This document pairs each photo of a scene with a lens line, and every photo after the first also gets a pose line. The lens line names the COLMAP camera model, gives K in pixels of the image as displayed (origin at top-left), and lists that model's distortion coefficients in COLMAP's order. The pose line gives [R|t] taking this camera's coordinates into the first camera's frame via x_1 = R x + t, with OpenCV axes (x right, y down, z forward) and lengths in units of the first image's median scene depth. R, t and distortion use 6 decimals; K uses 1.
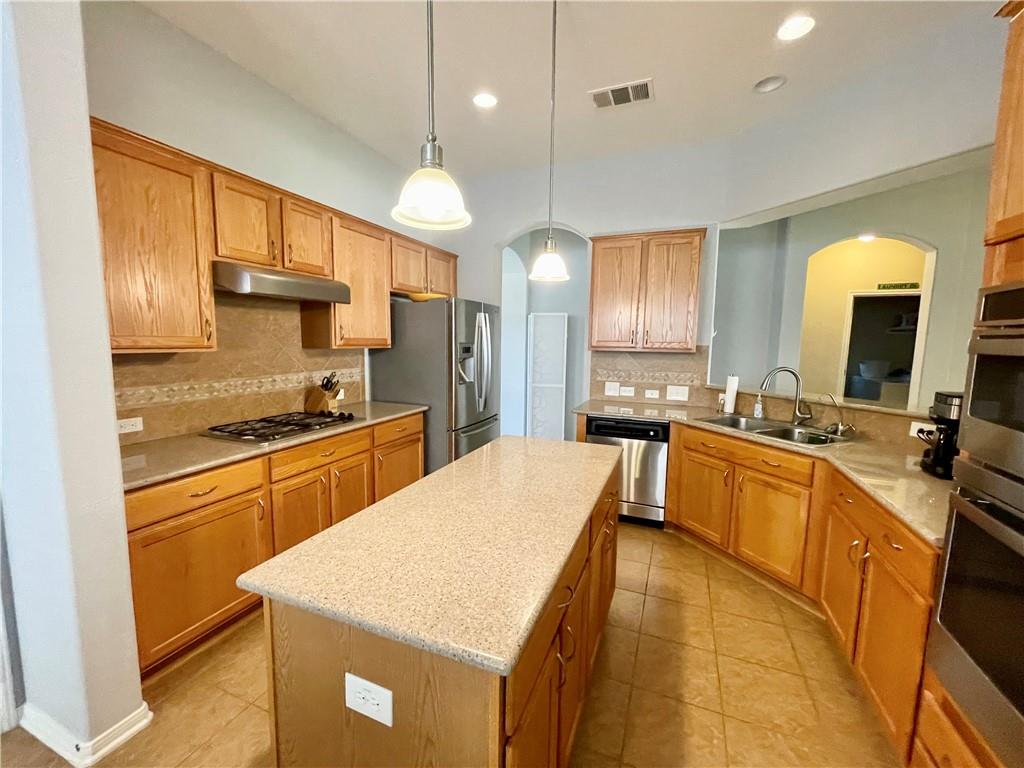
lens RADIAL K [[412.3, 0, 511.0], [0, 412.3, 384.8], [0, 0, 1]] dist [-0.000726, -0.000158]
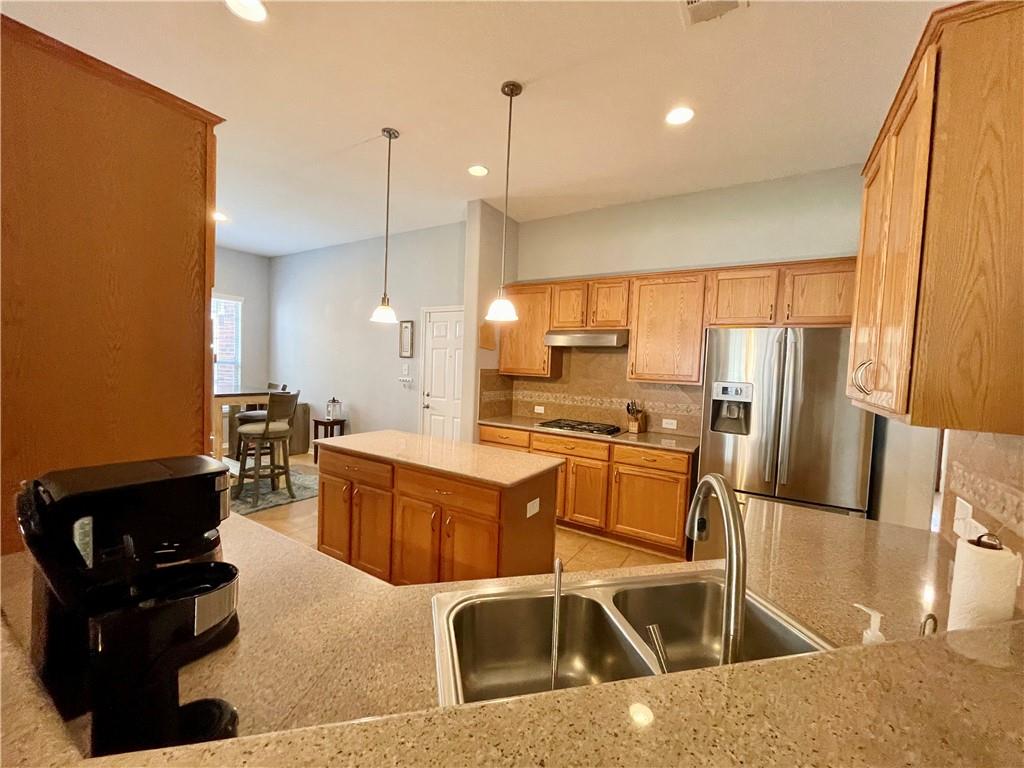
lens RADIAL K [[412.3, 0, 511.0], [0, 412.3, 384.8], [0, 0, 1]] dist [-0.000726, -0.000158]
pose [[-0.166966, 0.026306, -0.985612, 1.063900], [-0.152289, 0.986960, 0.052140, -0.103951], [0.974131, 0.158804, -0.160782, 1.011386]]
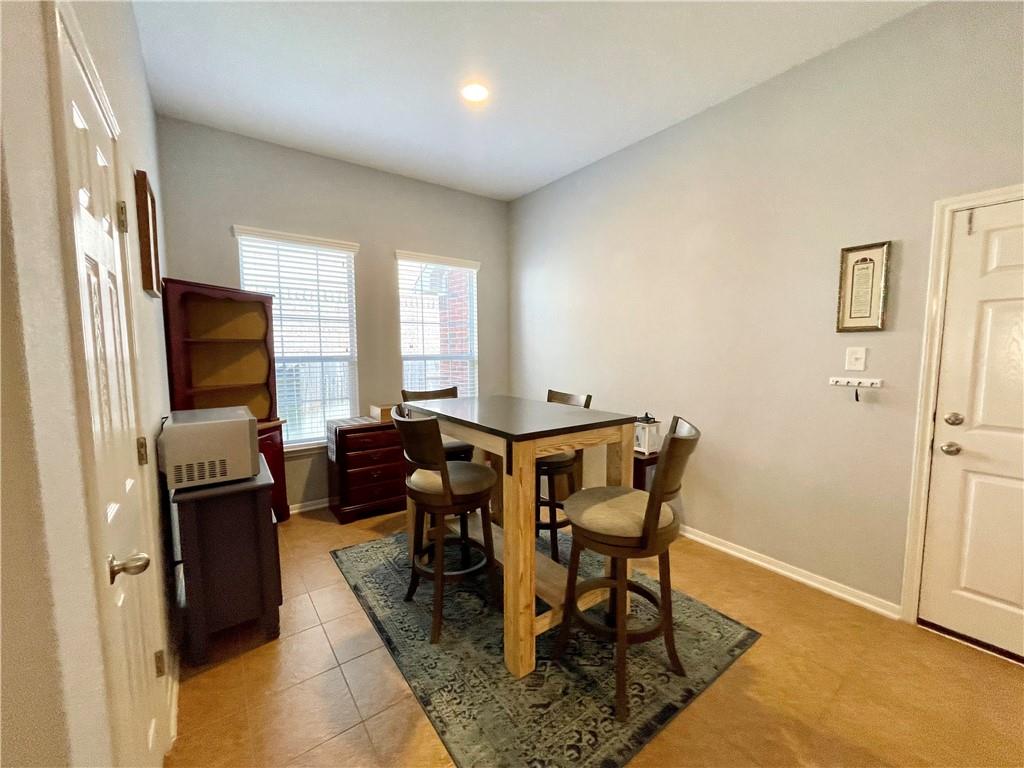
lens RADIAL K [[407.8, 0, 512.0], [0, 407.8, 384.0], [0, 0, 1]] dist [-0.001192, -0.000043]
pose [[-0.507031, 0.061592, -0.859724, 0.253817], [-0.100242, 0.986461, 0.129791, 0.024910], [0.856079, 0.151989, -0.493992, -0.064988]]
